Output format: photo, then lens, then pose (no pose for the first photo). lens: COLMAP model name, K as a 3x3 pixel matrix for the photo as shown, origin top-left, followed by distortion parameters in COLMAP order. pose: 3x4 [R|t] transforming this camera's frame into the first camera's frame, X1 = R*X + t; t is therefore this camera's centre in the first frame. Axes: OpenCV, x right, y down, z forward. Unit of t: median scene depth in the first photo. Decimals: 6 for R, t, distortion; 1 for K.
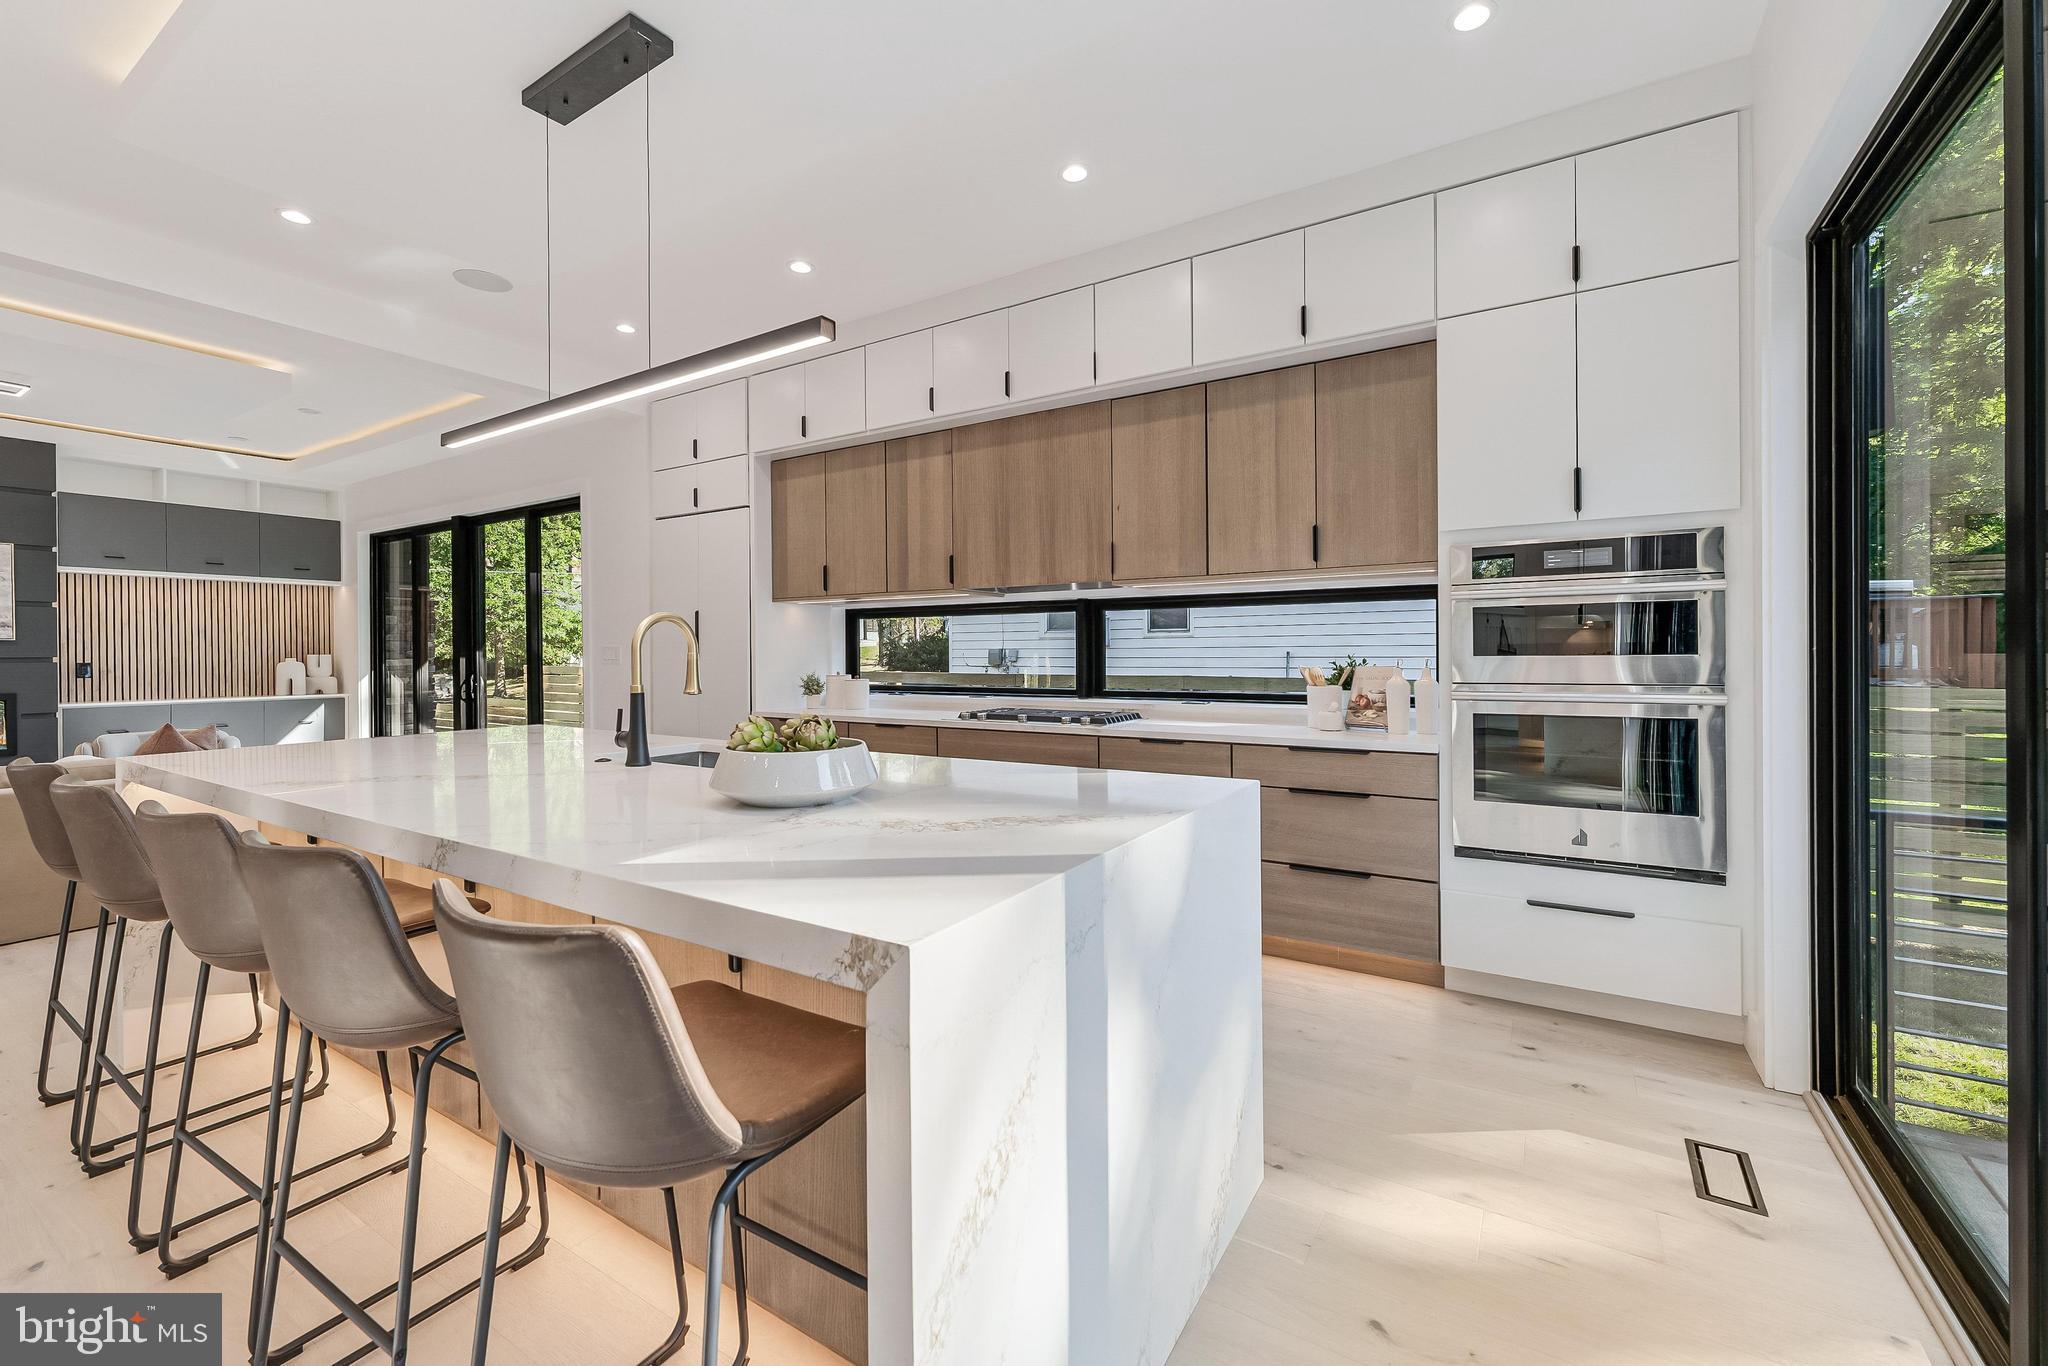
lens RADIAL K [[844.3, 0, 1016.2], [0, 844.3, 652.7], [0, 0, 1]] dist [0.000667, 0.000002]
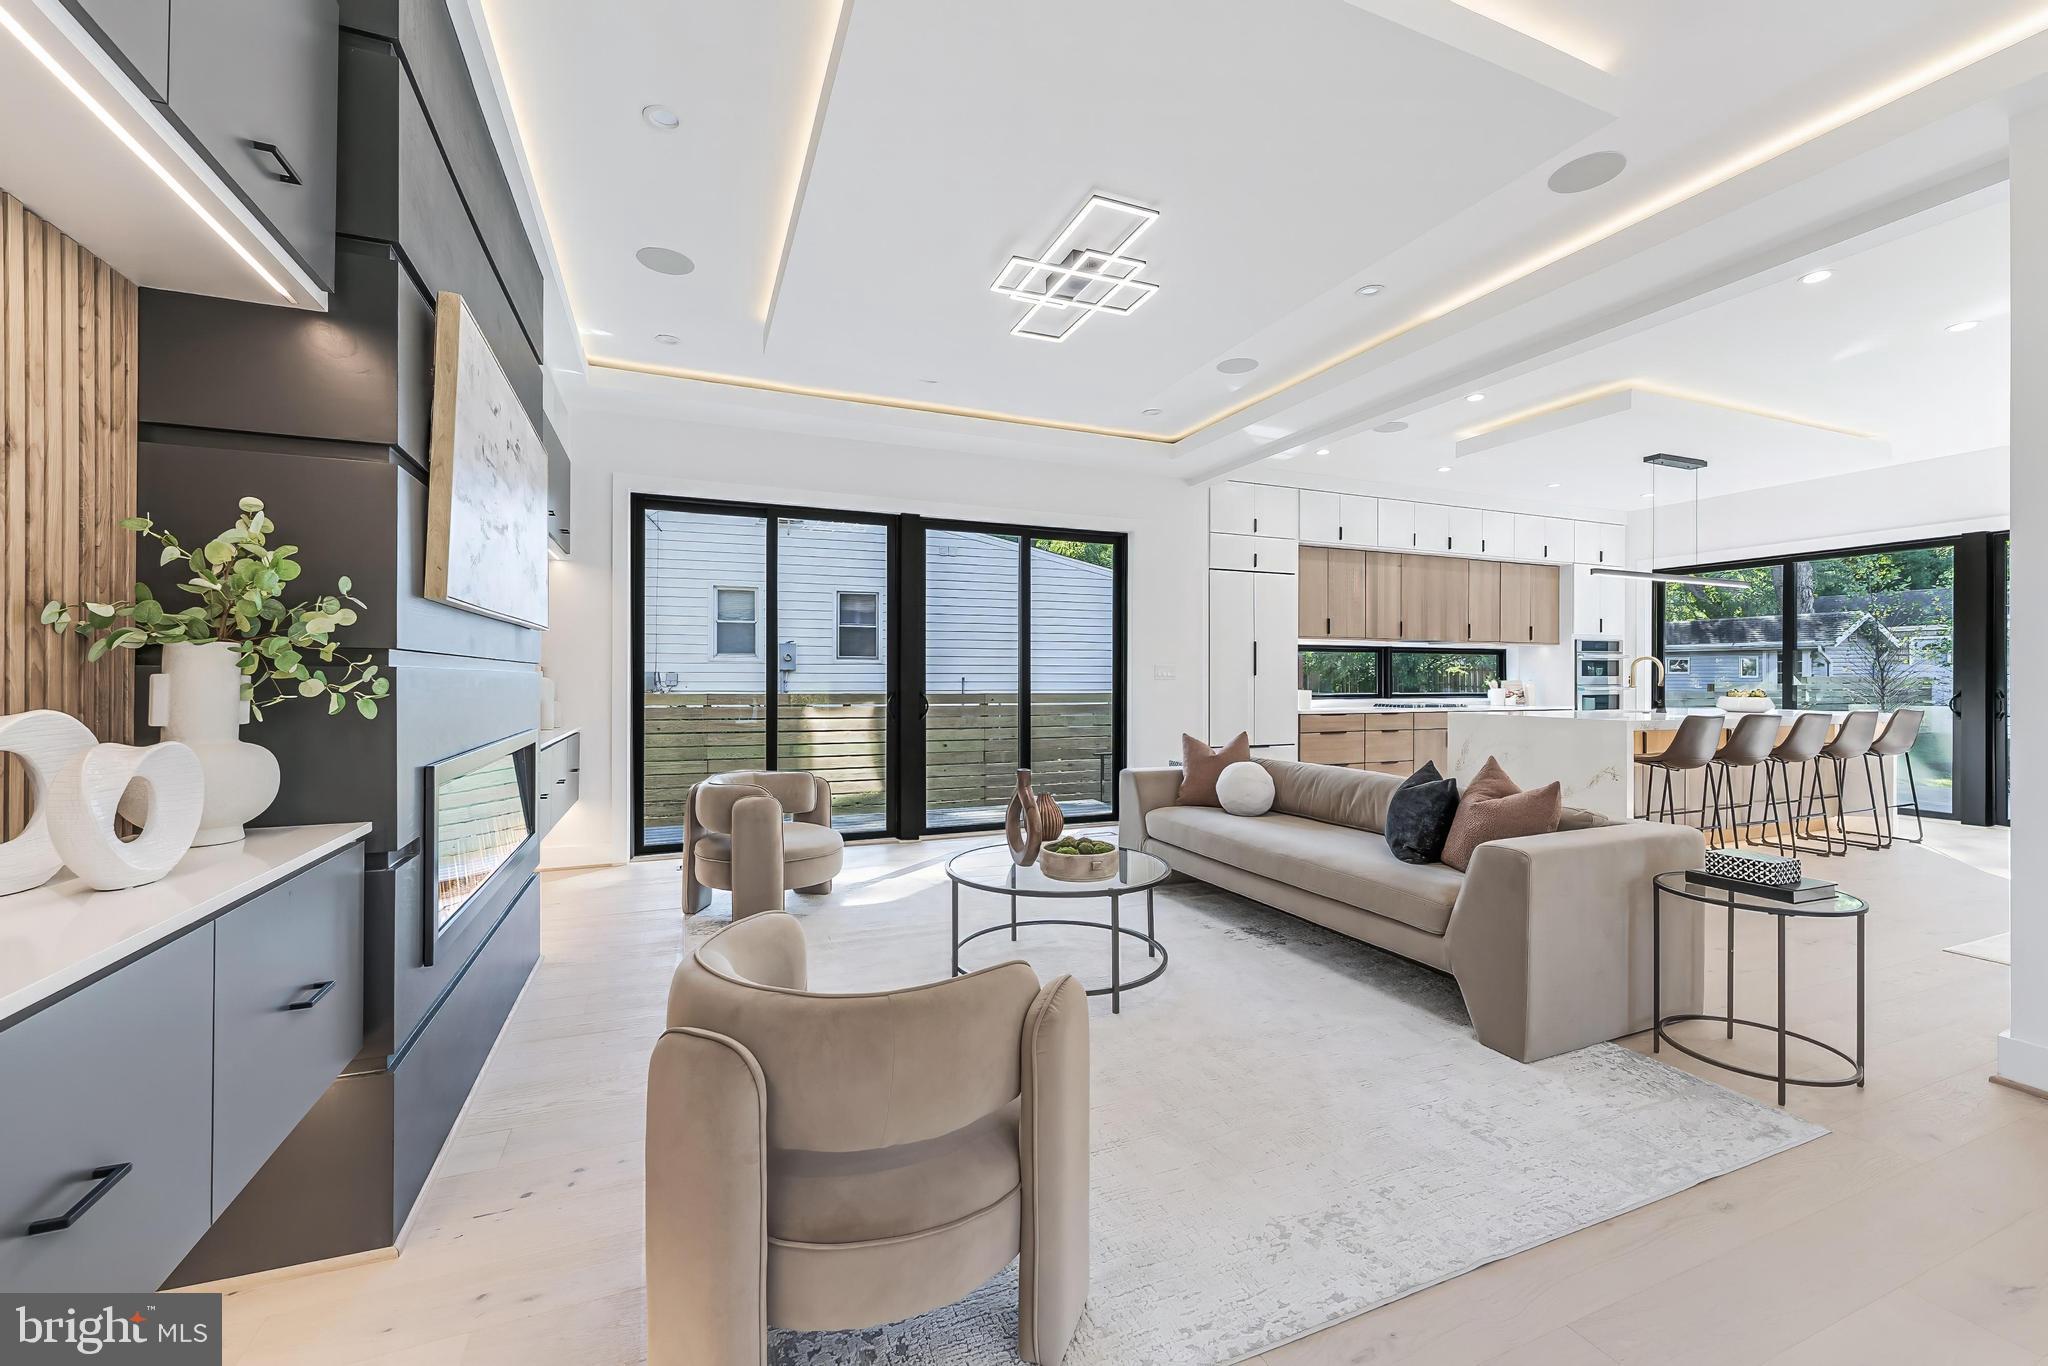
lens RADIAL K [[816.2, 0, 1024.0], [0, 816.2, 683.0], [0, 0, 1]] dist [-0.001181, -0.000264]
pose [[0.569325, 0.004167, 0.822102, -2.495047], [-0.004966, 0.999986, -0.001630, 0.035688], [-0.822097, -0.003154, 0.569338, 0.799865]]
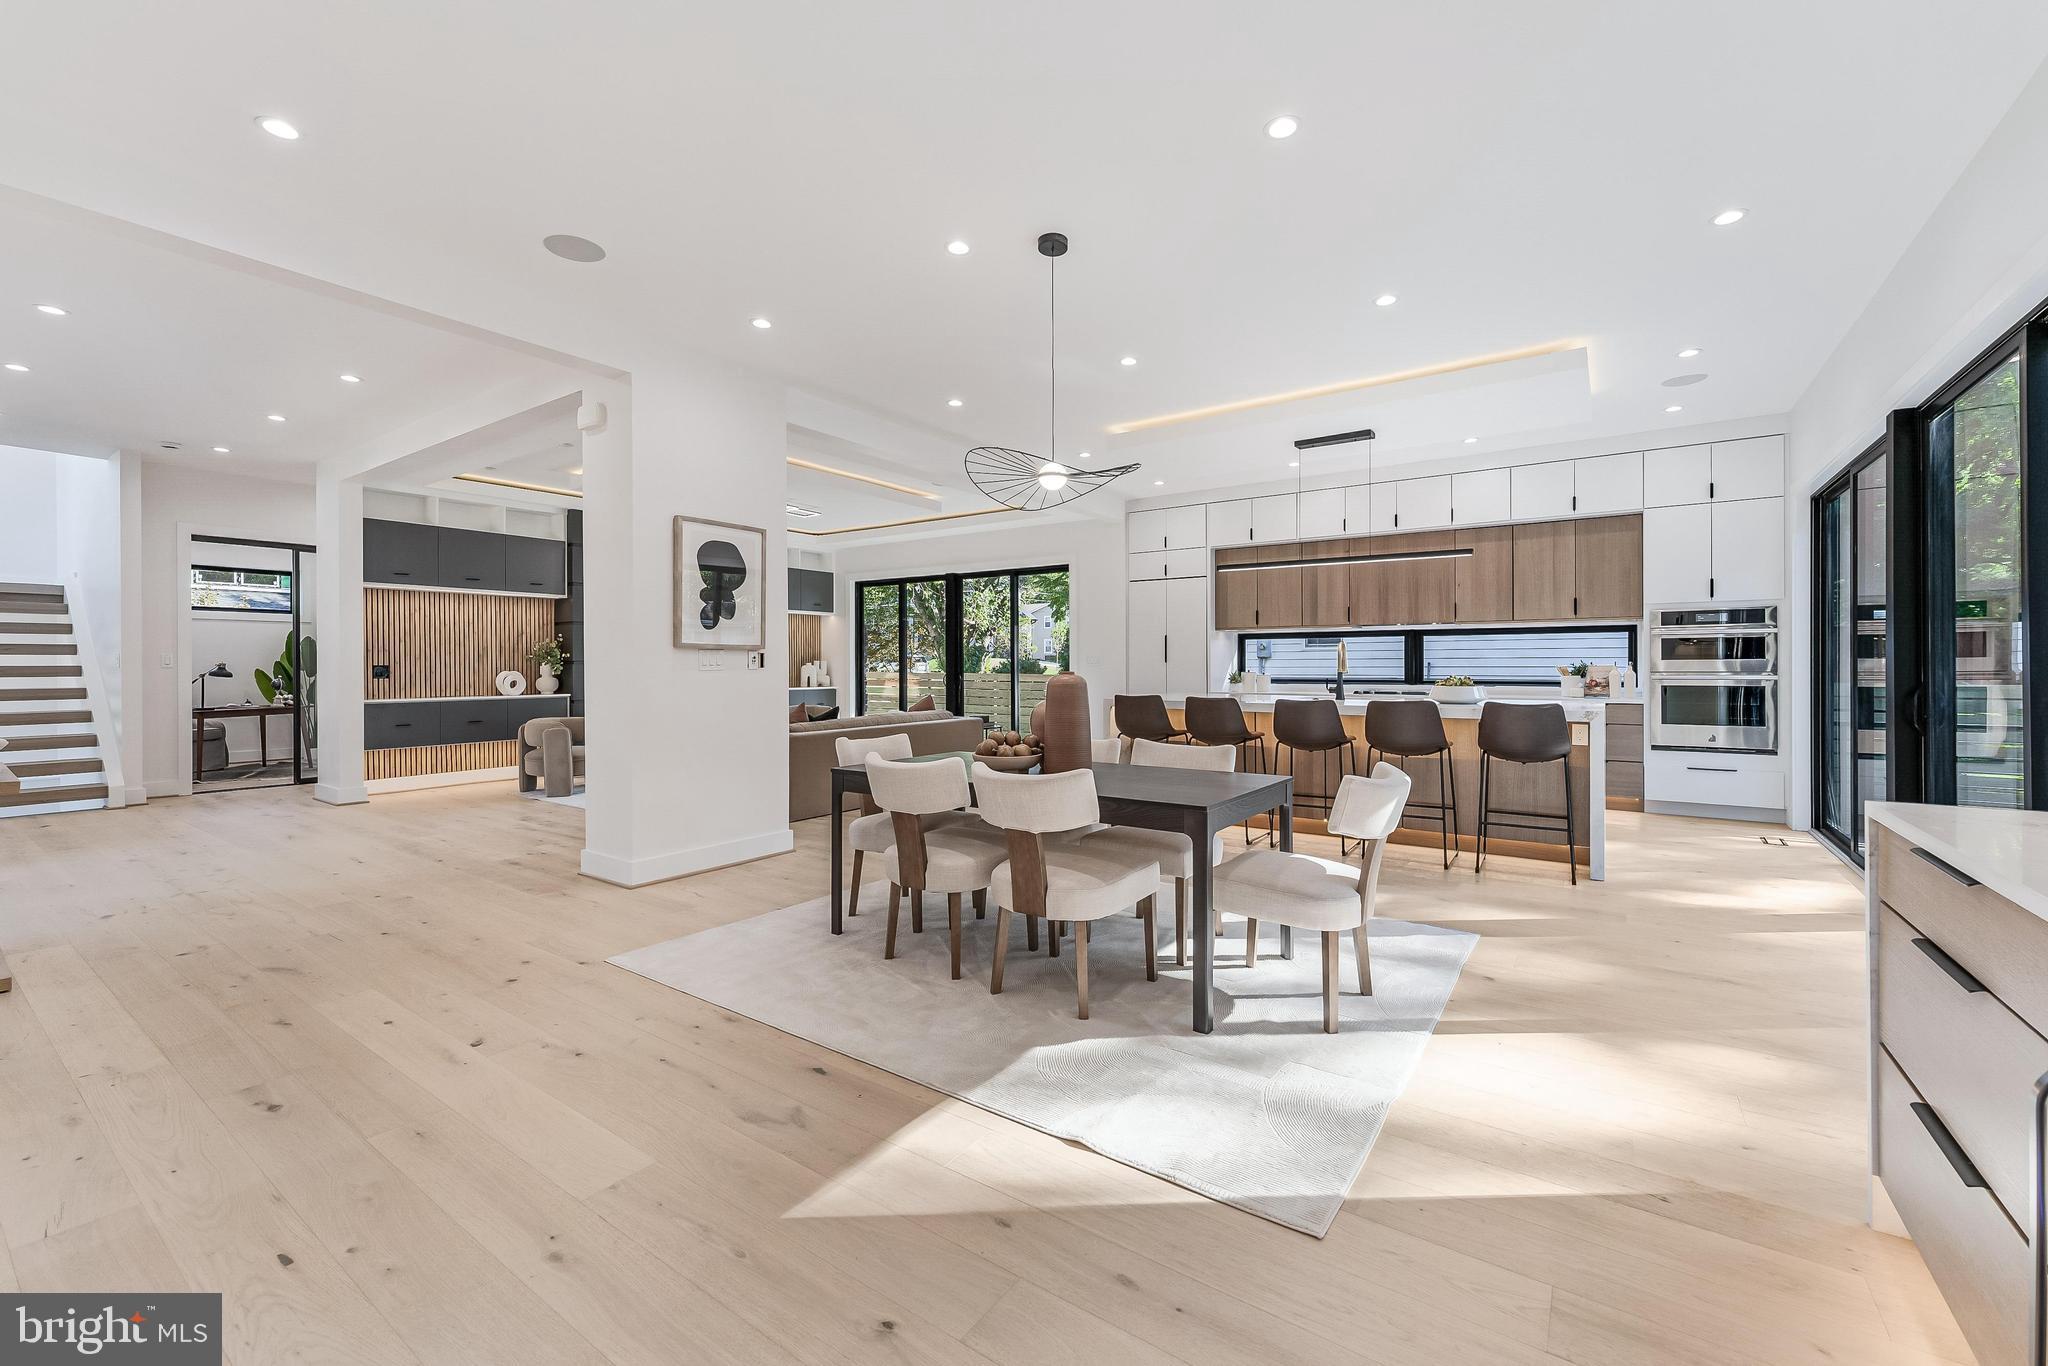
lens RADIAL K [[833.4, 0, 1022.4], [0, 833.4, 663.9], [0, 0, 1]] dist [0.000259, -0.000340]
pose [[0.998799, 0.003664, -0.048859, -0.861608], [-0.003682, 0.999993, -0.000284, 0.017455], [0.048858, 0.000464, 0.998806, -1.065628]]
